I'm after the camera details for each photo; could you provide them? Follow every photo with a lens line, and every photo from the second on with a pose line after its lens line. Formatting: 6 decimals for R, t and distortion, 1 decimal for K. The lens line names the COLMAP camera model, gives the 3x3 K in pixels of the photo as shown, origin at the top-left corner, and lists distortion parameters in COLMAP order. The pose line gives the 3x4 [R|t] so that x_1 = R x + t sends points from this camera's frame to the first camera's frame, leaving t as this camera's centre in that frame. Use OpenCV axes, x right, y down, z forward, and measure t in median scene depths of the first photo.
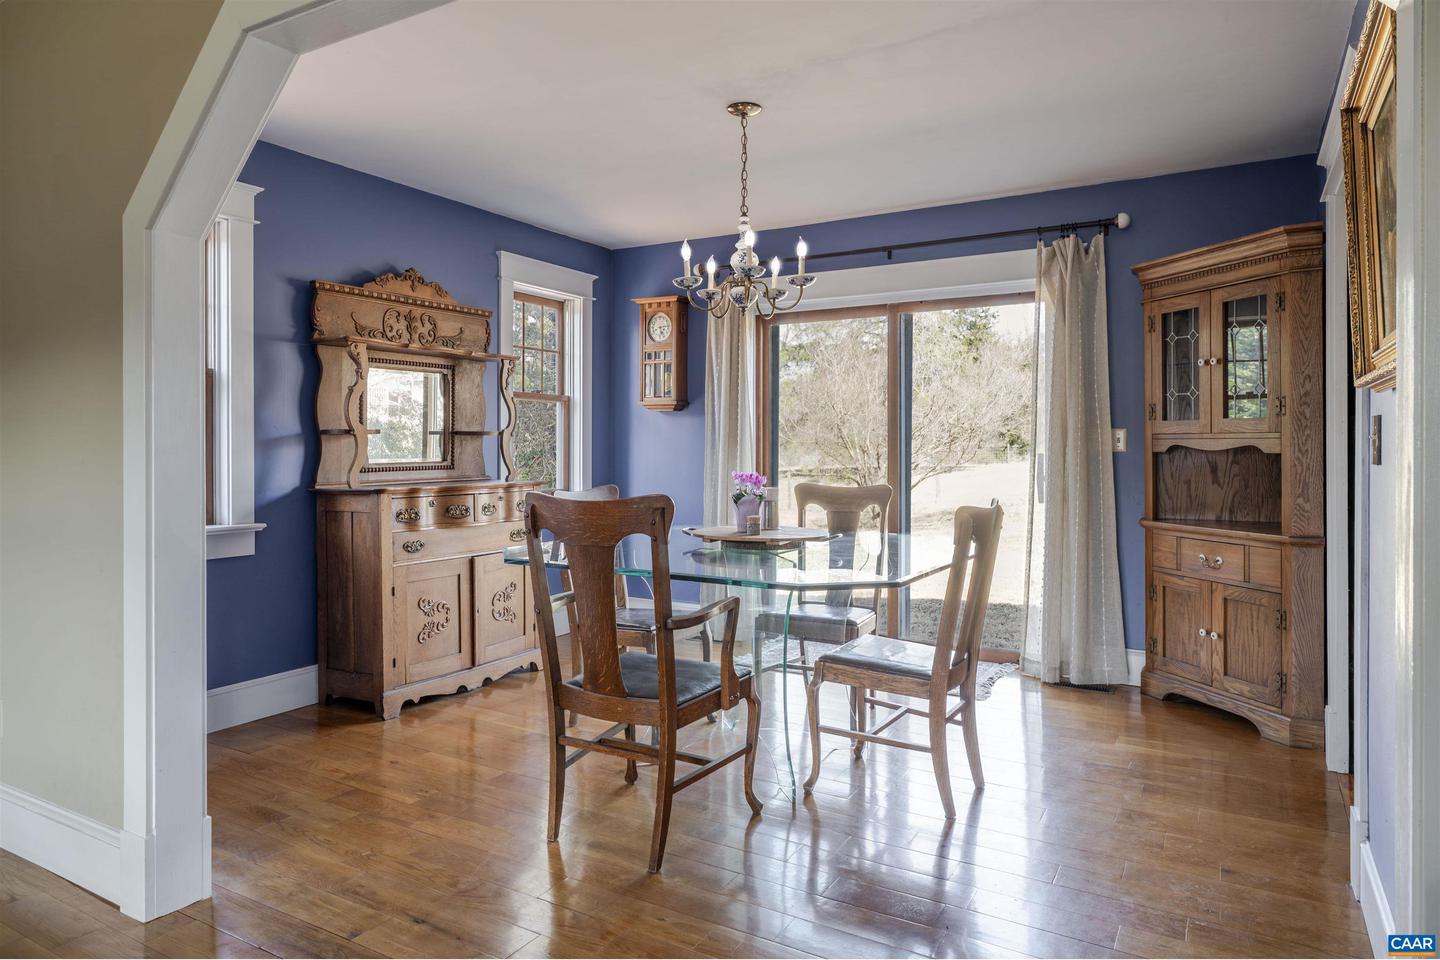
lens RADIAL K [[914.0, 0, 682.5], [0, 914.0, 449.6], [0, 0, 1]] dist [-0.002293, -0.000953]
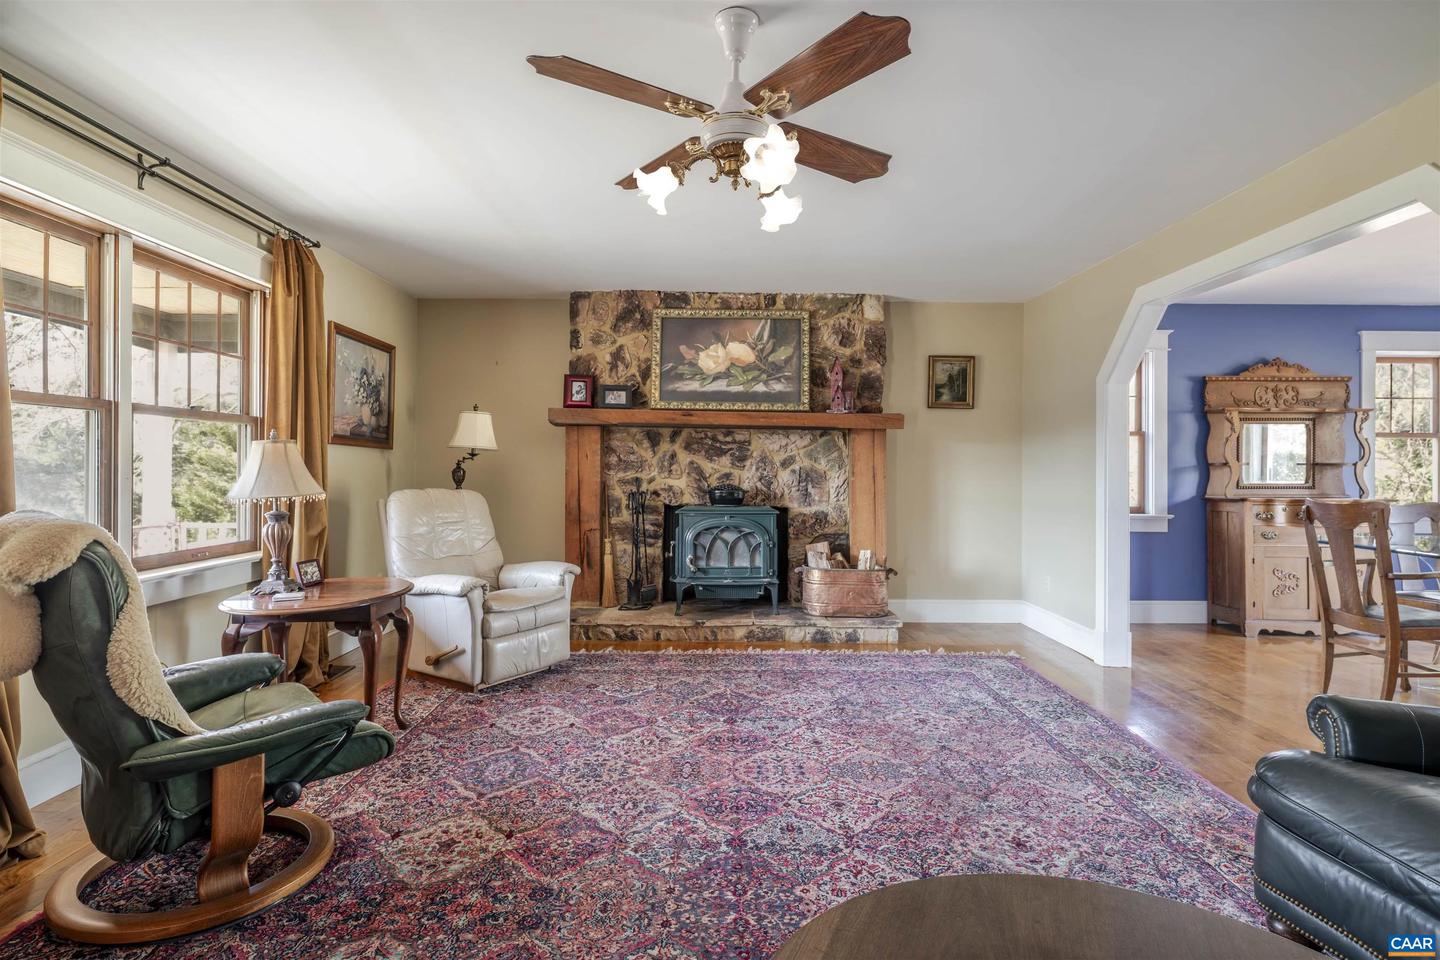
lens RADIAL K [[771.6, 0, 725.4], [0, 771.6, 464.0], [0, 0, 1]] dist [0.000578, -0.001014]
pose [[0.531342, -0.001742, -0.847156, 0.342828], [-0.009351, 0.999925, -0.007922, -0.000020], [0.847106, 0.012131, 0.531286, -0.528243]]
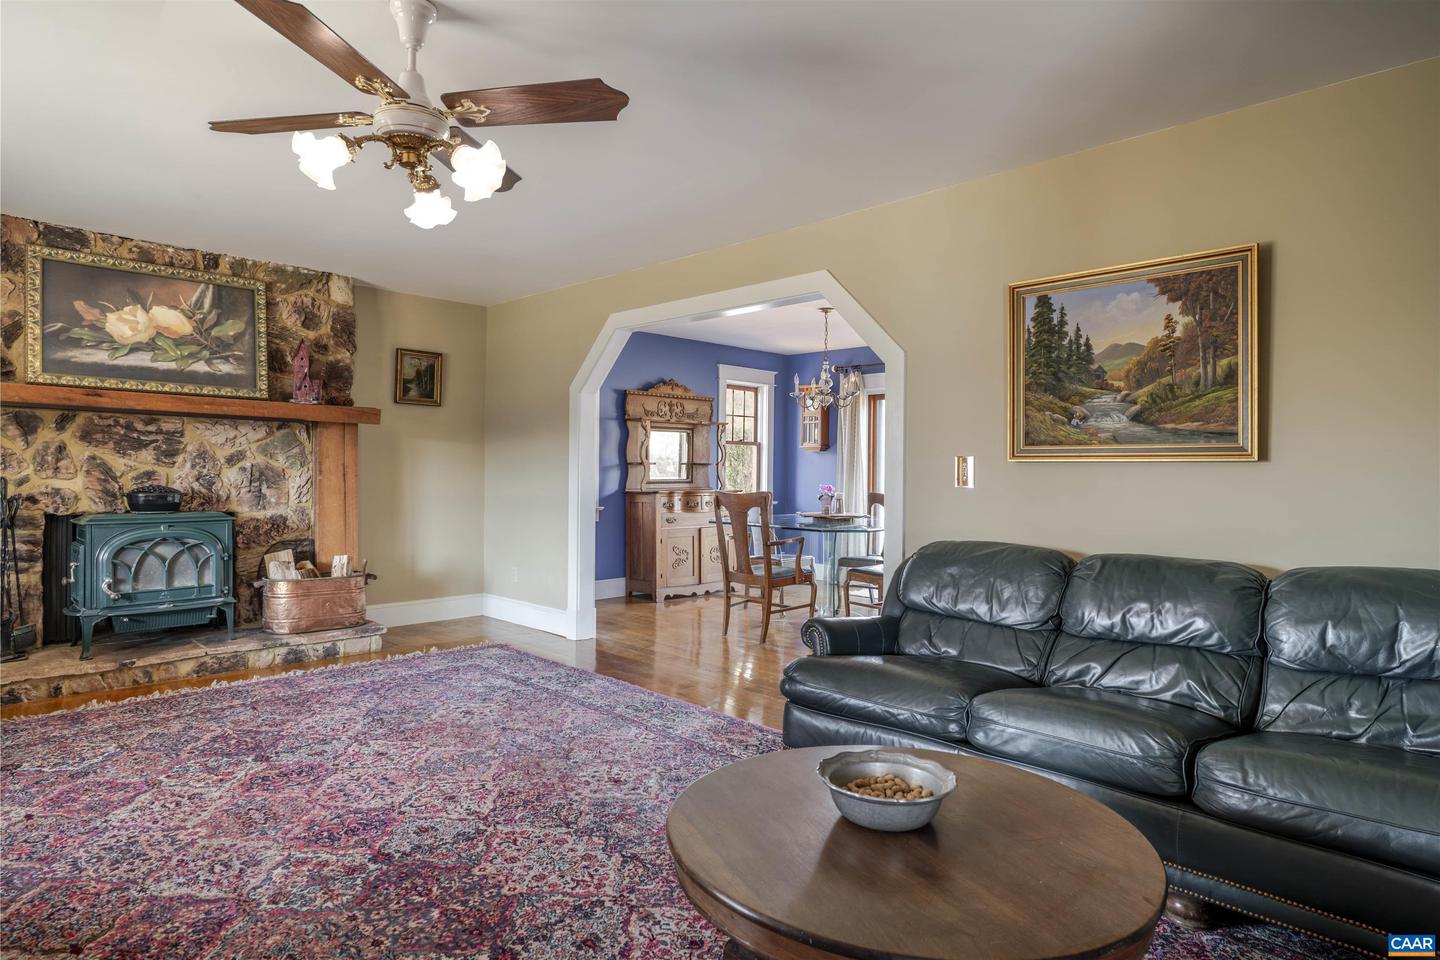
lens RADIAL K [[814.7, 0, 724.2], [0, 814.7, 472.8], [0, 0, 1]] dist [-0.000173, 0.000787]
pose [[0.973716, 0.009376, -0.227572, 0.228055], [-0.009679, 0.999953, -0.000218, -0.000076], [0.227560, 0.002415, 0.973761, -0.725071]]
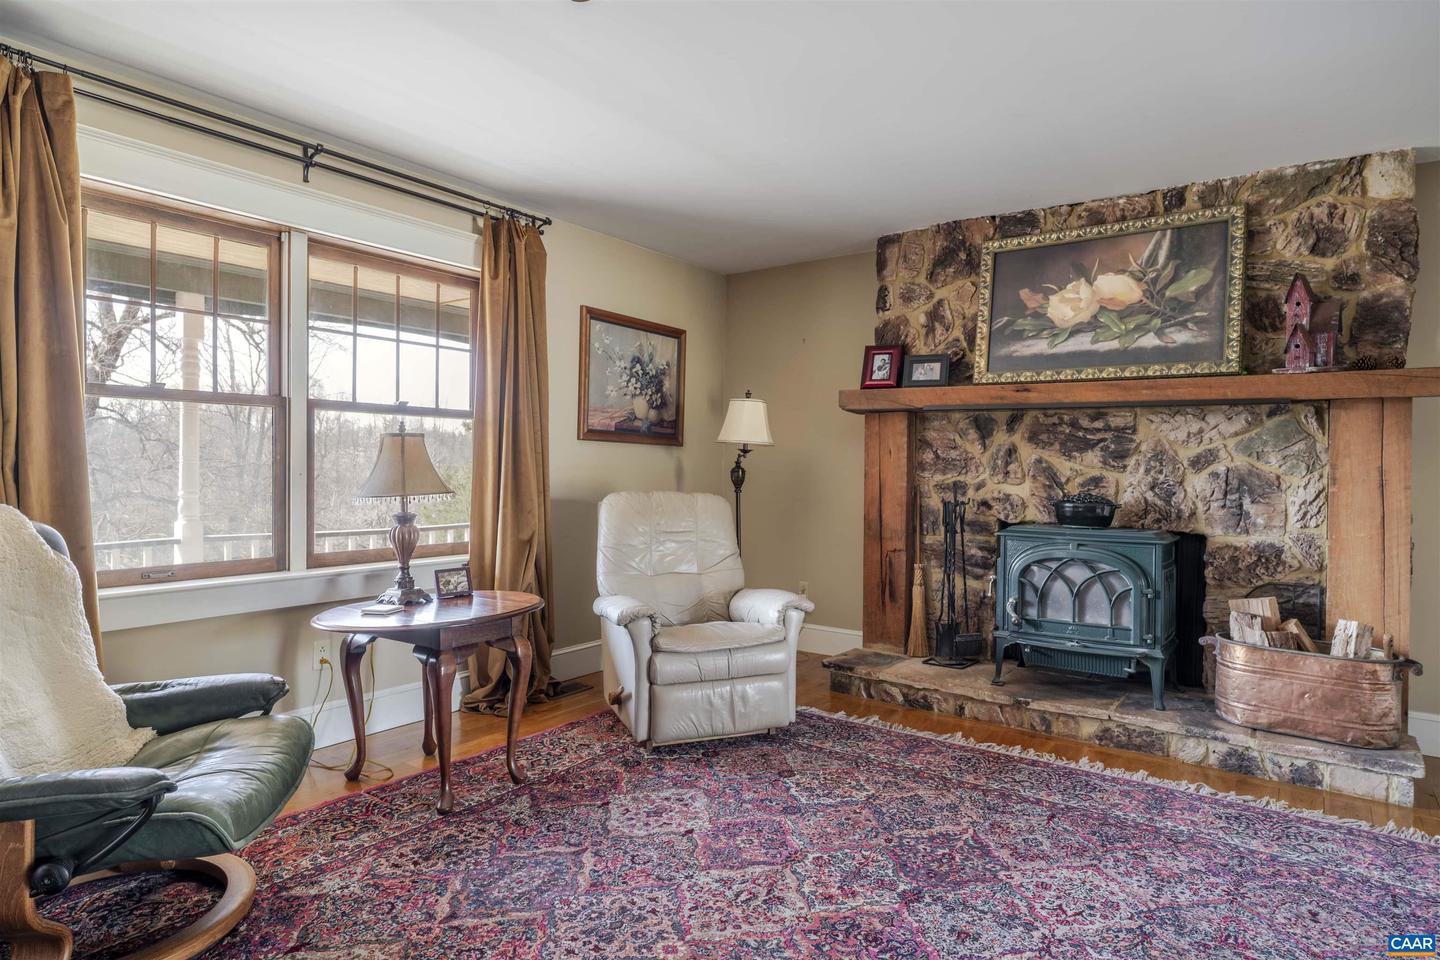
lens RADIAL K [[814.7, 0, 724.2], [0, 814.7, 472.8], [0, 0, 1]] dist [-0.000173, 0.000787]
pose [[-0.079790, 0.006816, -0.996788, 0.159063], [-0.015169, 0.999853, 0.008051, -0.000388], [0.996696, 0.015763, -0.079674, -0.151309]]
